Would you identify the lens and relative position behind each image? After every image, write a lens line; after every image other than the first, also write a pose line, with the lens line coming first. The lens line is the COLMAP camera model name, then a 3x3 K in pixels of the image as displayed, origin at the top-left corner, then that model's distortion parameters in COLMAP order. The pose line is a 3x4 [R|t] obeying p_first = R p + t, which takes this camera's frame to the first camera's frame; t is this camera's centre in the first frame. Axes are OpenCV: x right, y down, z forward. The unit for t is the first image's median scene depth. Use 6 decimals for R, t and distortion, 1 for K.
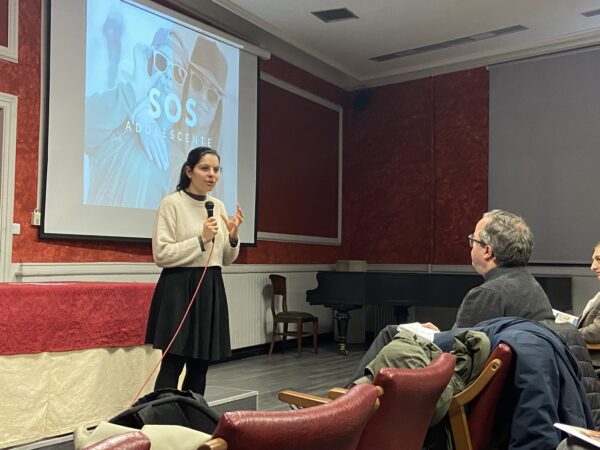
lens RADIAL K [[809.7, 0, 298.4], [0, 809.7, 220.9], [0, 0, 1]] dist [0.068835, 0.000000]
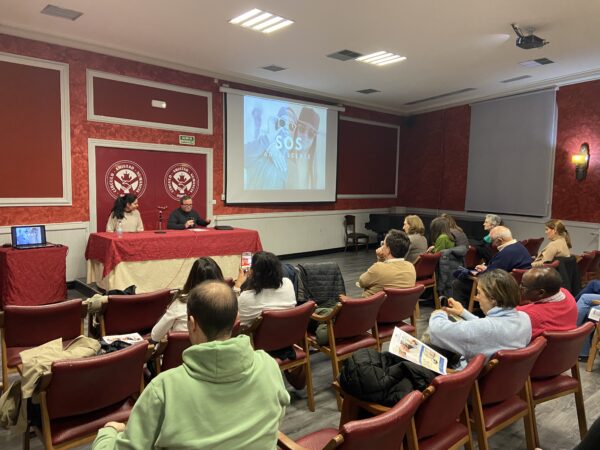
lens RADIAL K [[456.2, 0, 301.0], [0, 456.2, 222.9], [0, 0, 1]] dist [0.101723, -0.111536]
pose [[0.943479, 0.029213, -0.330143, 0.315130], [0.014255, 0.991609, 0.128482, -0.087502], [0.331126, -0.125926, 0.935146, -0.201278]]
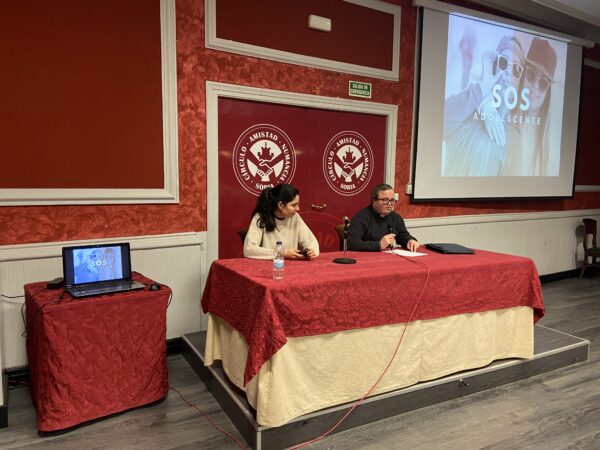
lens RADIAL K [[456.2, 0, 298.1], [0, 456.2, 224.6], [0, 0, 1]] dist [0.101723, -0.111536]
pose [[0.858455, 0.049249, -0.510519, -0.057959], [0.026256, 0.989854, 0.139640, -0.052482], [0.512216, -0.133278, 0.848452, 0.160716]]
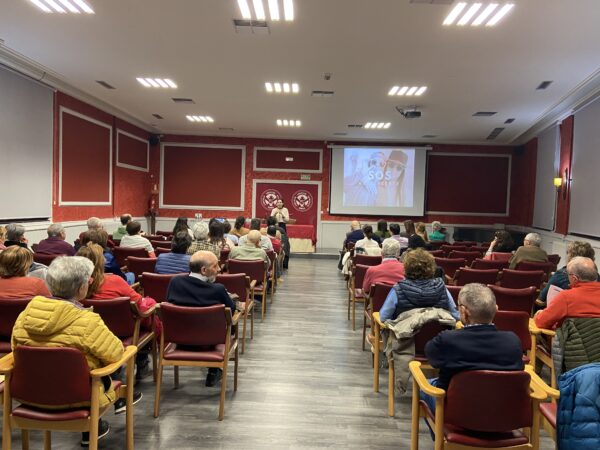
lens RADIAL K [[456.2, 0, 298.9], [0, 456.2, 222.5], [0, 0, 1]] dist [0.101723, -0.111536]
pose [[0.475941, 0.037785, -0.878665, 1.419472], [0.024346, 0.998128, 0.056109, -0.062676], [0.879140, -0.048097, 0.474130, -0.197249]]
